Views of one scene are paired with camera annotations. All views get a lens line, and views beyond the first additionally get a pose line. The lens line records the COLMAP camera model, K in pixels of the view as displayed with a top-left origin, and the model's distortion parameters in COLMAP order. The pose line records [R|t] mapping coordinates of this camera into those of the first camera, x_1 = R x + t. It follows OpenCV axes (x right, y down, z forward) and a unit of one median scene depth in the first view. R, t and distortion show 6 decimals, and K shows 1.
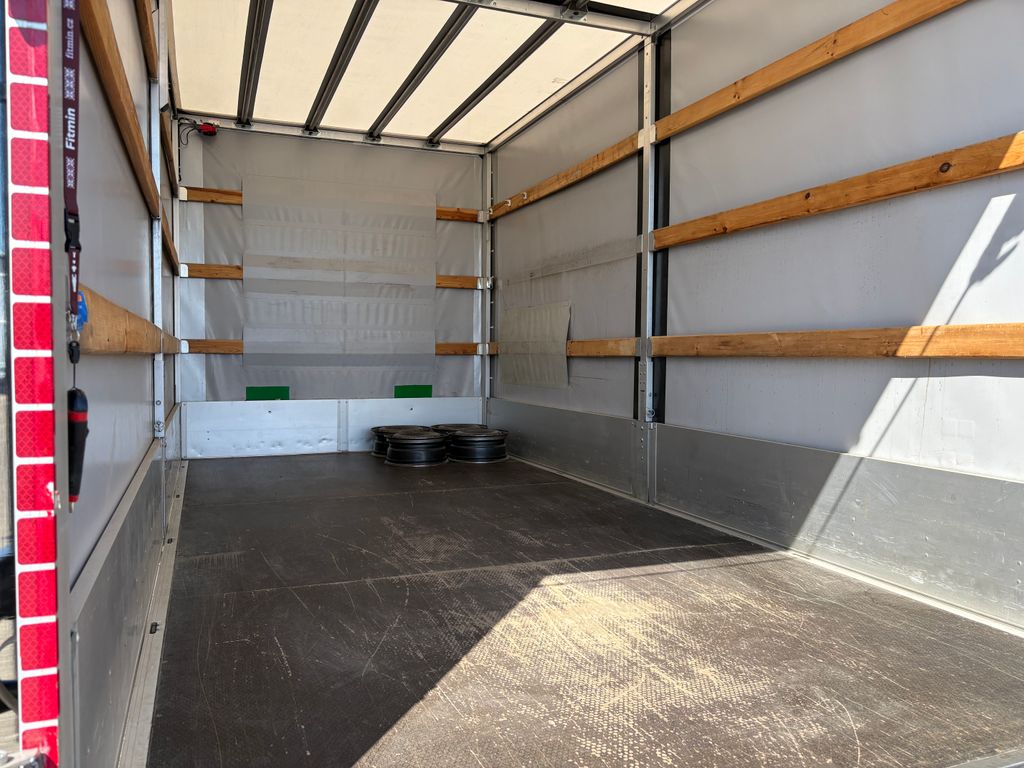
lens RADIAL K [[771.2, 0, 505.5], [0, 771.2, 402.0], [0, 0, 1]] dist [0.042091, -0.011257]
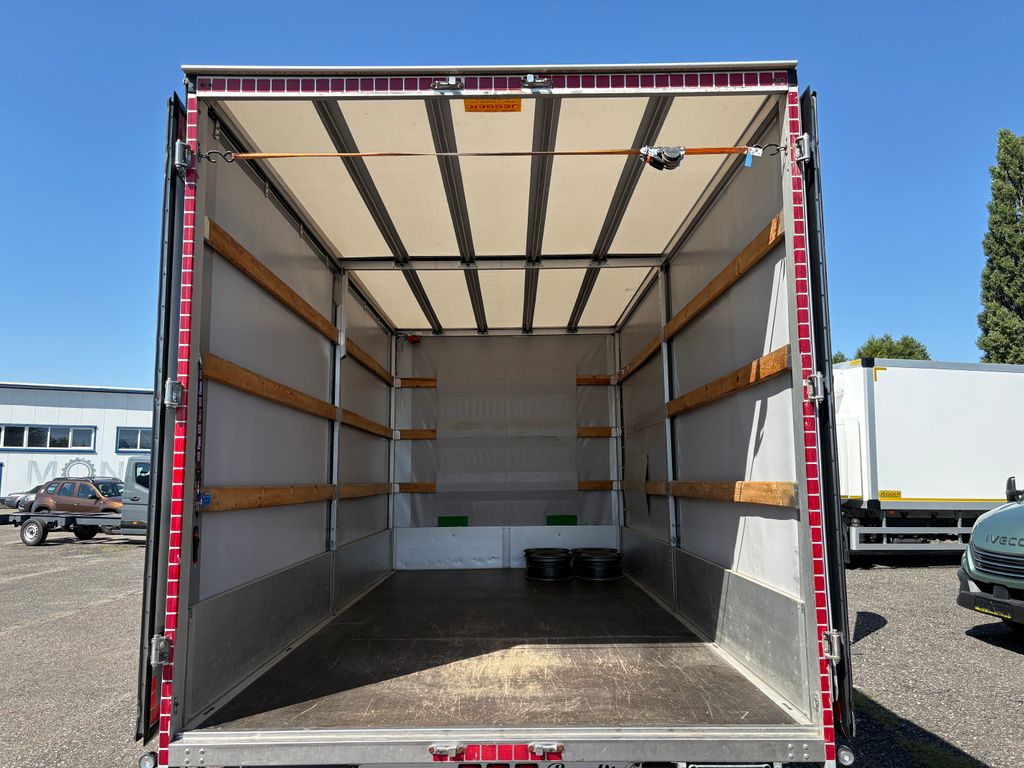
lens RADIAL K [[771.2, 0, 512.2], [0, 771.2, 384.3], [0, 0, 1]] dist [0.042091, -0.011257]
pose [[0.930195, -0.061575, -0.361864, 0.287926], [-0.004681, 0.983759, -0.179431, -0.005386], [0.367036, 0.168599, 0.914800, -0.231548]]
